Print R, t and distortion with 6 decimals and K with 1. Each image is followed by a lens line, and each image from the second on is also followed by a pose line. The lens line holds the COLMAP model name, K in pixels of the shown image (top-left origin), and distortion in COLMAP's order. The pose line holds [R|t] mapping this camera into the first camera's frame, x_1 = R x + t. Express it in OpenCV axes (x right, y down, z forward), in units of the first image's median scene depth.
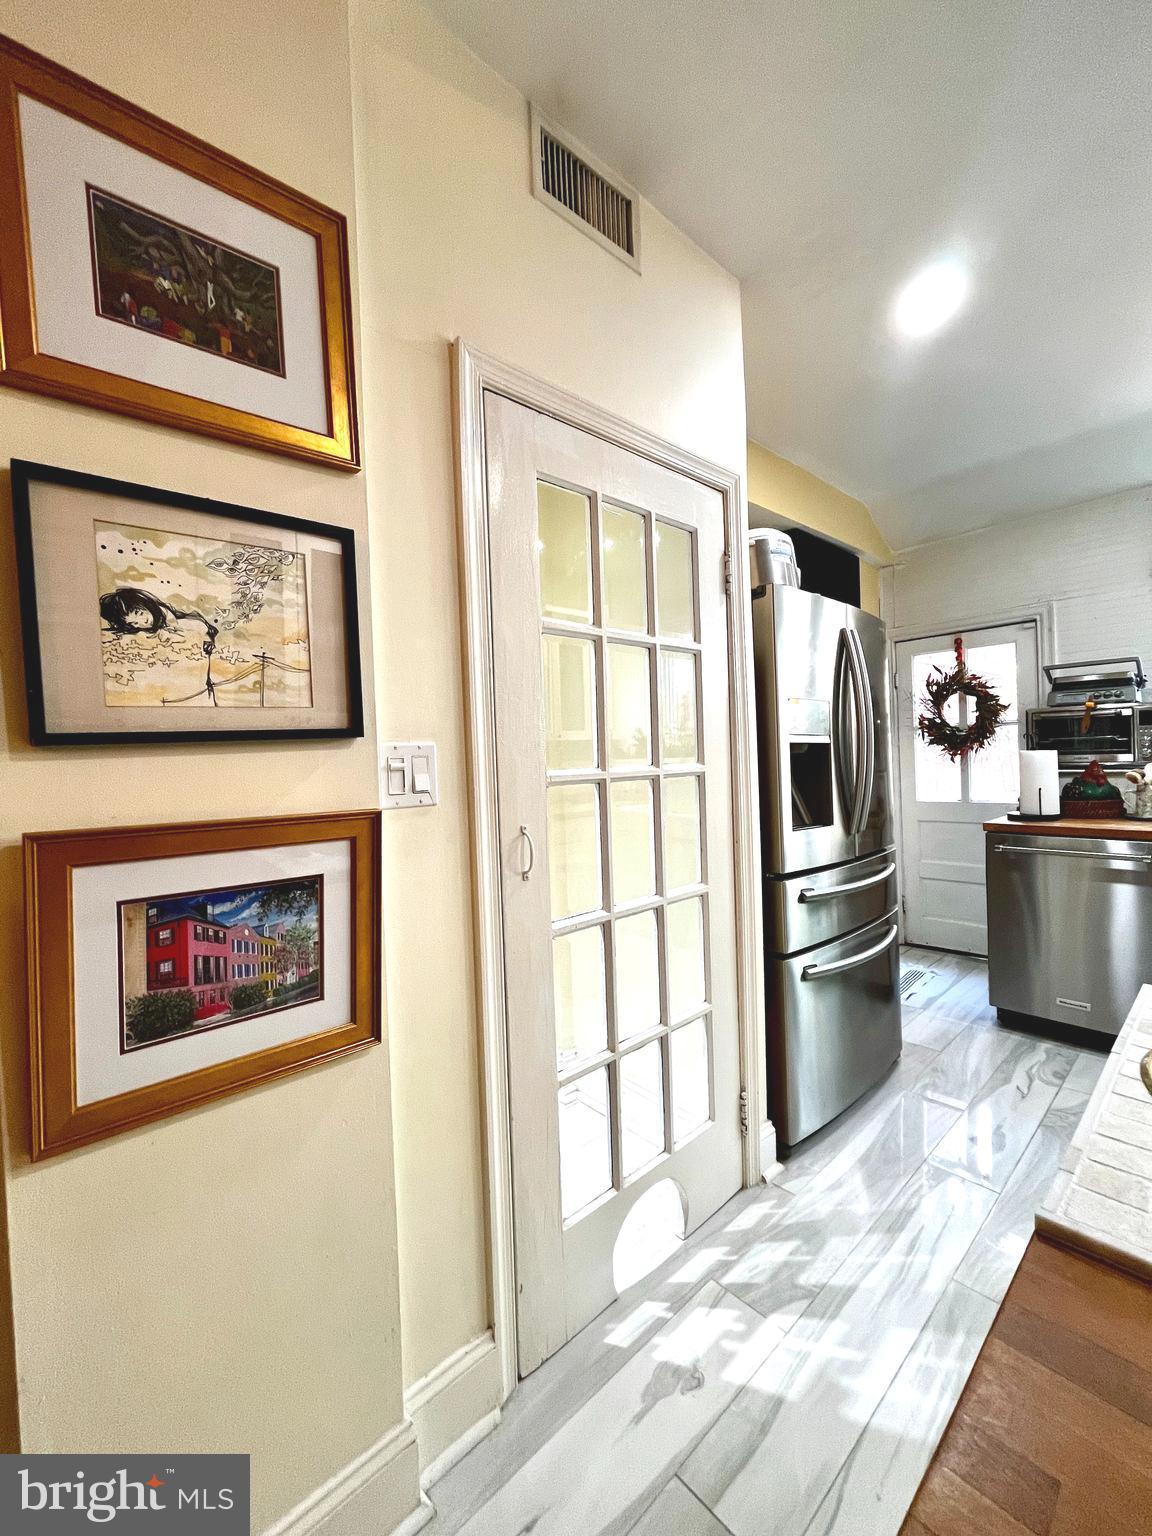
lens RADIAL K [[623.0, 0, 578.5], [0, 623.0, 766.2], [0, 0, 1]] dist [-0.003354, -0.000624]
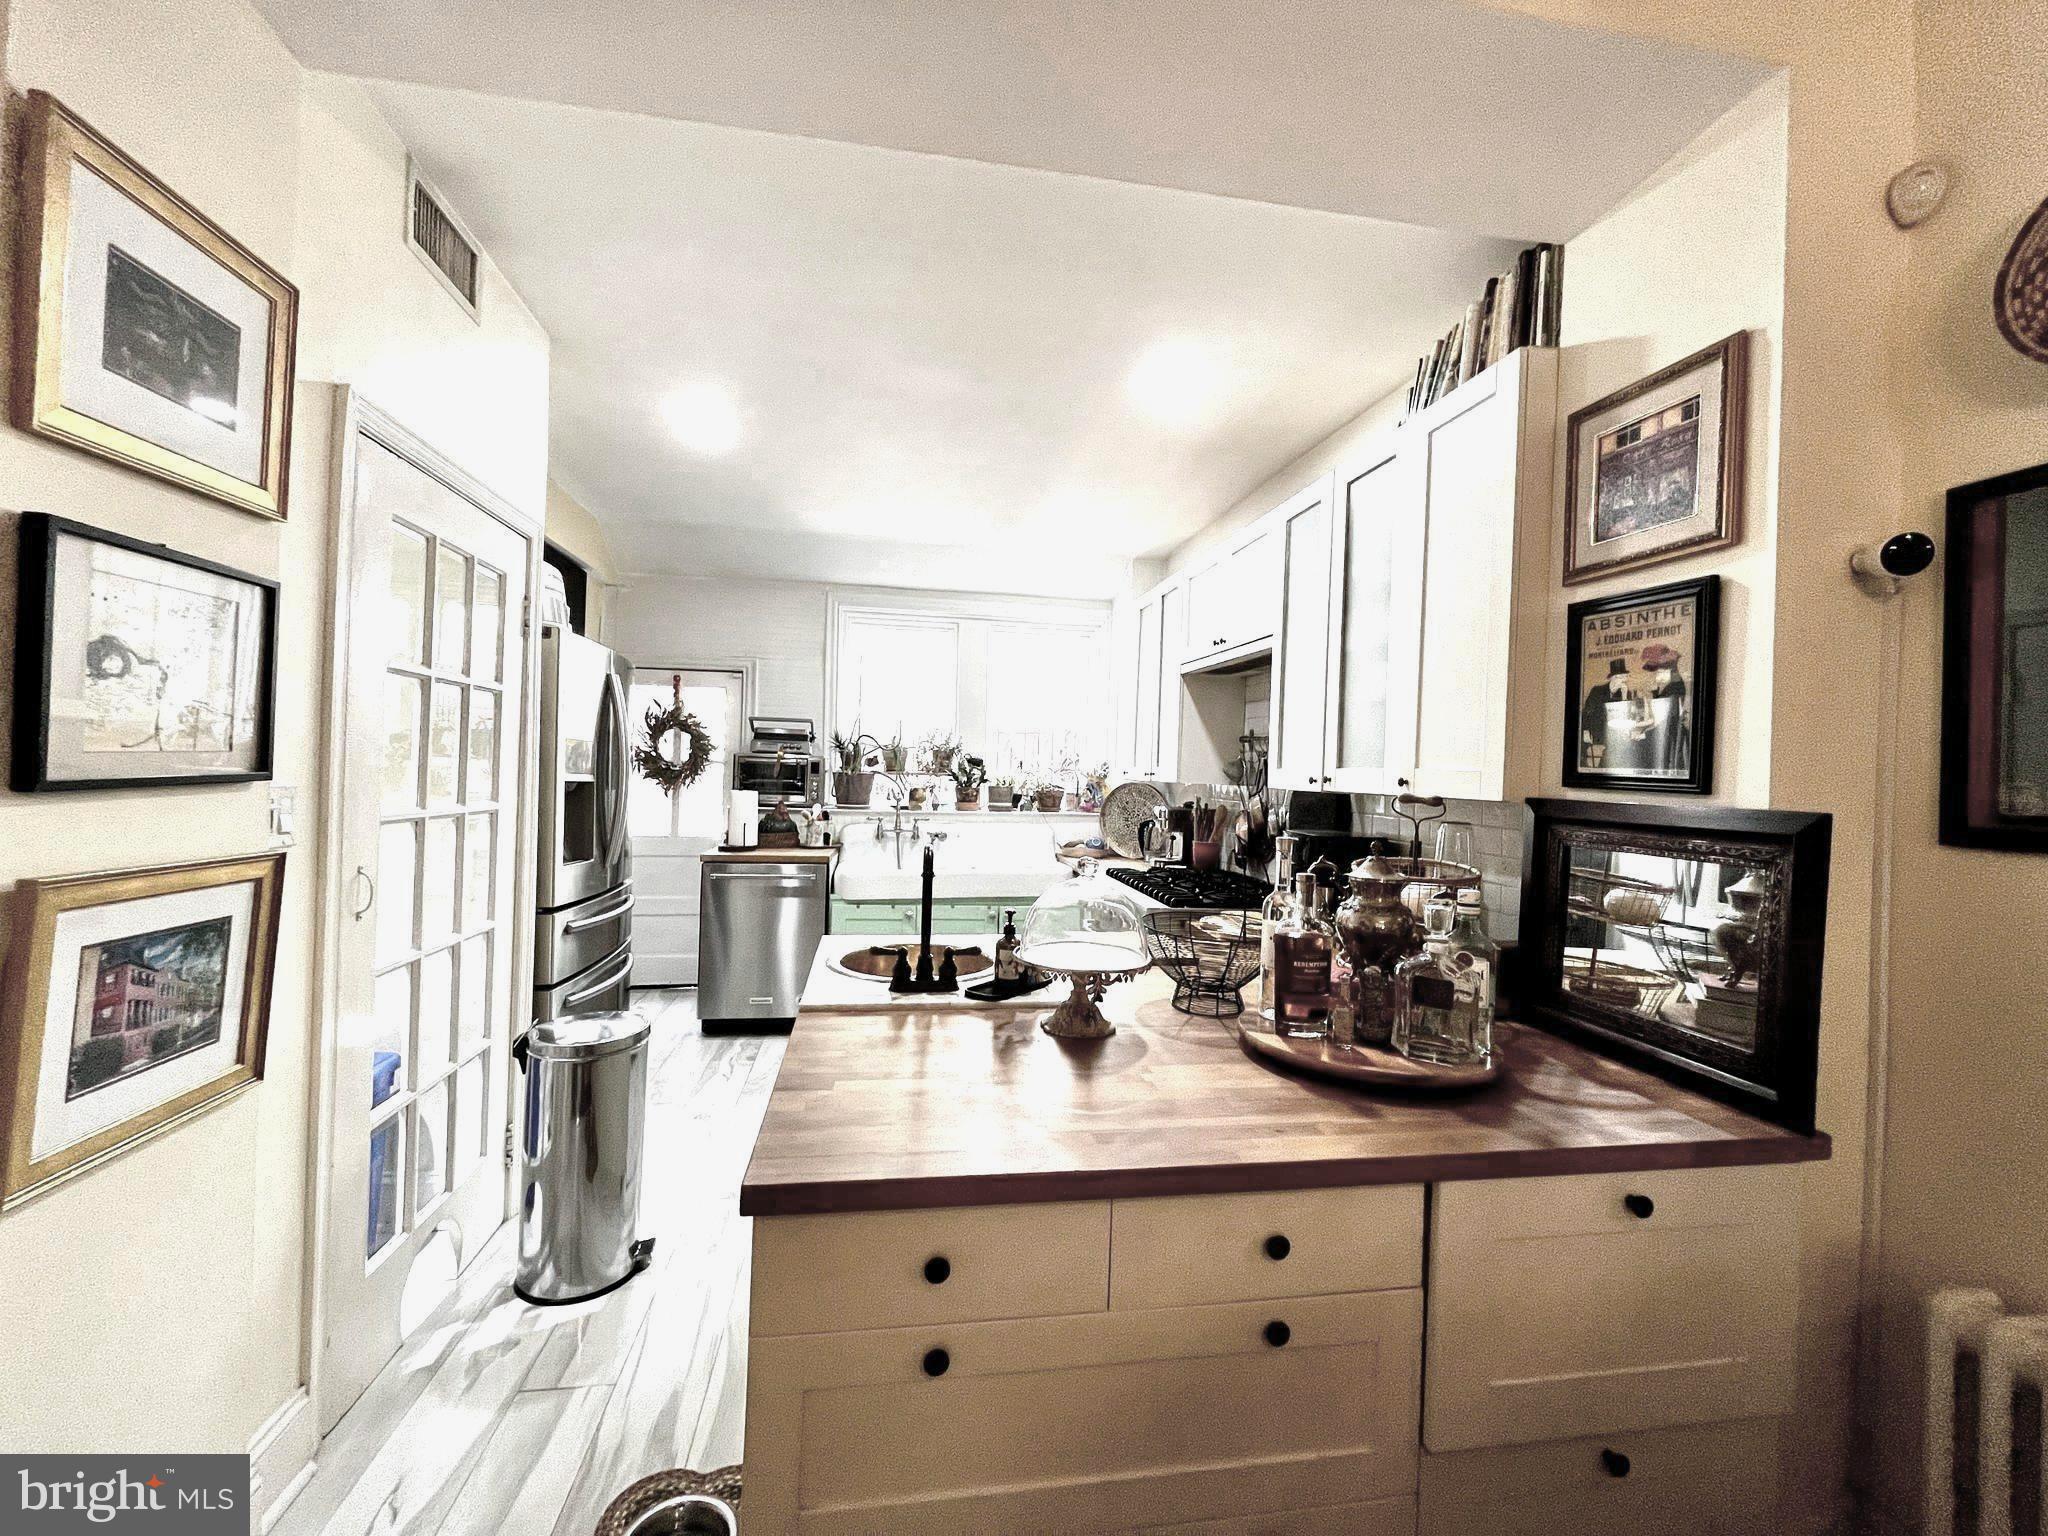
lens RADIAL K [[830.7, 0, 1020.4], [0, 830.7, 761.3], [0, 0, 1]] dist [-0.003354, -0.000624]
pose [[0.537758, 0.061638, 0.840843, -0.645526], [-0.033536, 0.998099, -0.051717, -0.037859], [-0.842432, -0.000387, 0.538802, -0.603413]]
